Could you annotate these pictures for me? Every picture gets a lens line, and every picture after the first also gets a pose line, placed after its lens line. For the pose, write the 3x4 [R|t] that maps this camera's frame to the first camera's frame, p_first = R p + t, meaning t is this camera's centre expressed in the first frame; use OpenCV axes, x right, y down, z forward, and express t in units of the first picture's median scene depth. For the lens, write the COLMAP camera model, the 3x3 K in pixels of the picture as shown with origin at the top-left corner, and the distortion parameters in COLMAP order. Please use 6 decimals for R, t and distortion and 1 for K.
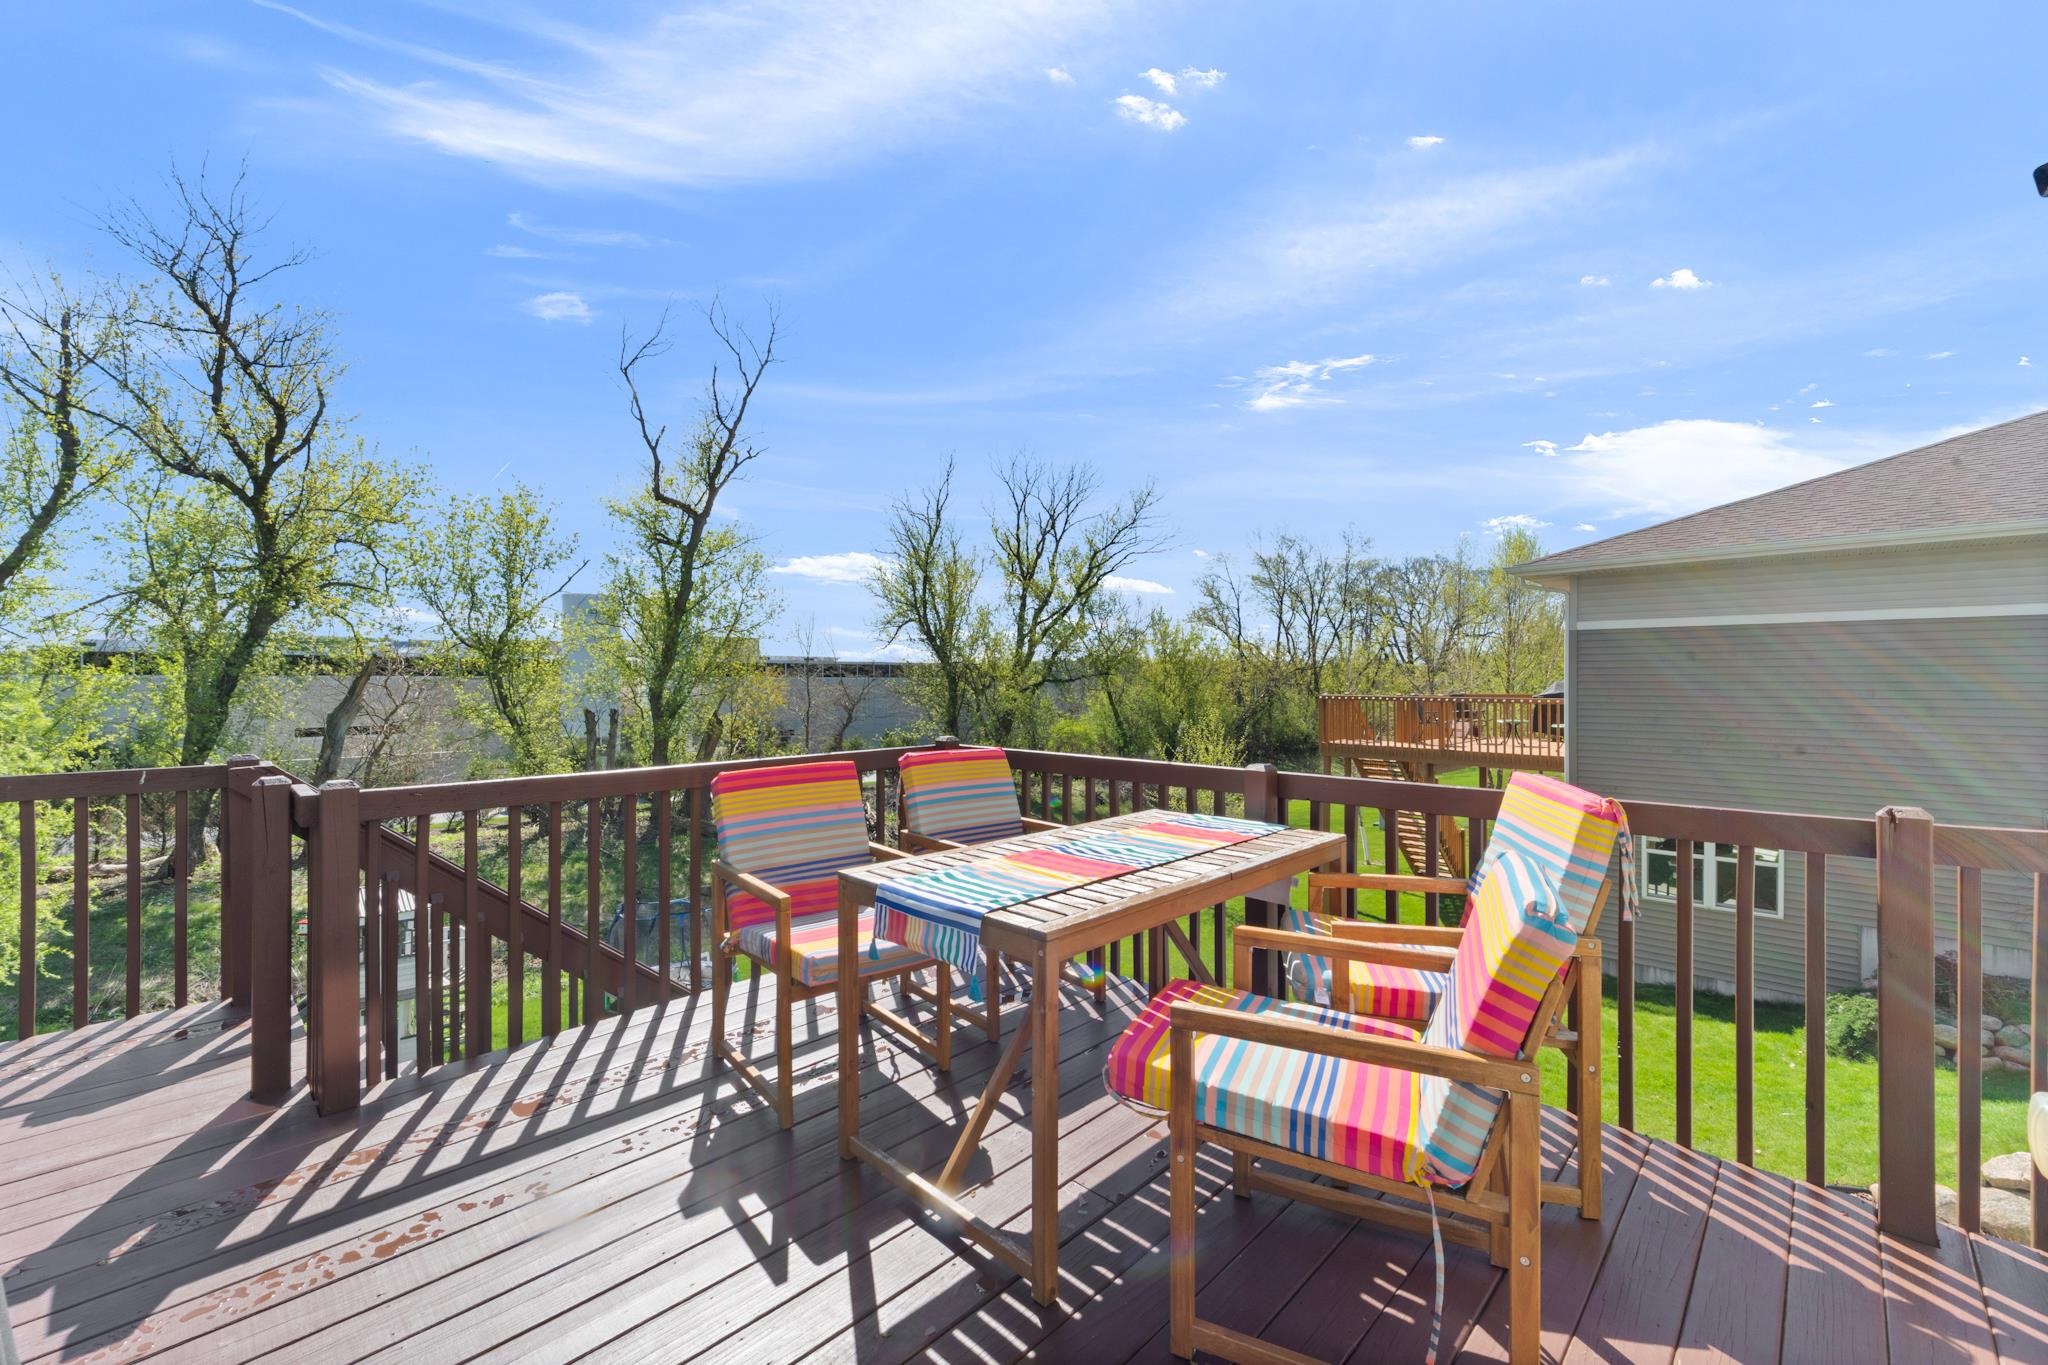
lens RADIAL K [[826.7, 0, 1030.3], [0, 826.7, 678.9], [0, 0, 1]] dist [-0.000468, -0.000077]
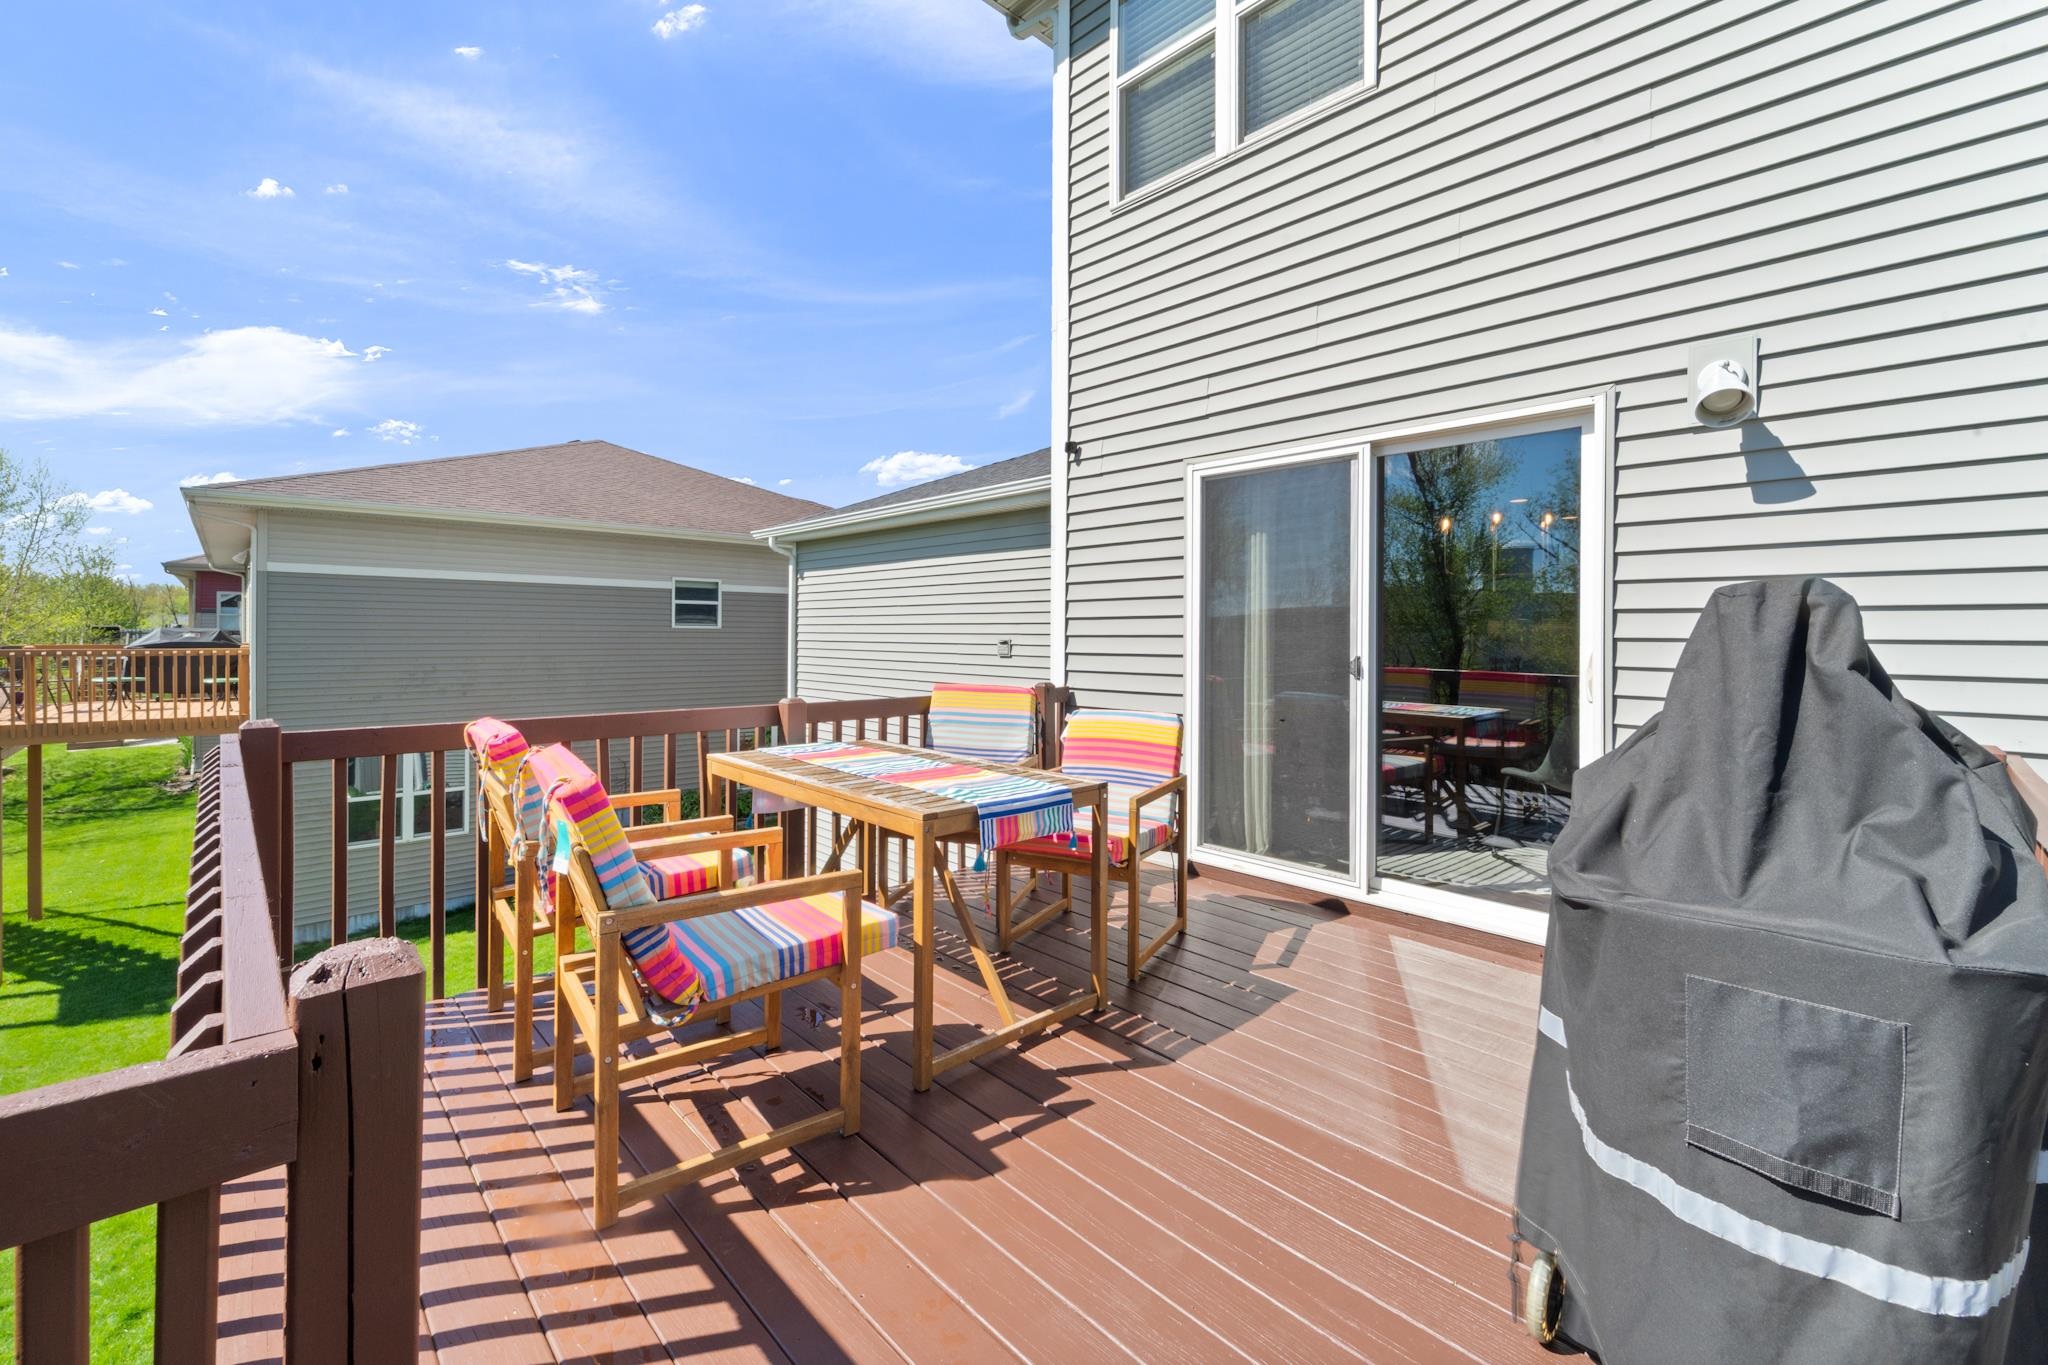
lens RADIAL K [[826.7, 0, 1030.3], [0, 826.7, 678.9], [0, 0, 1]] dist [-0.000468, -0.000077]
pose [[0.041529, -0.052969, 0.997732, -1.034089], [-0.010206, 0.998519, 0.053436, 0.005278], [-0.999085, -0.012402, 0.040926, 0.700229]]
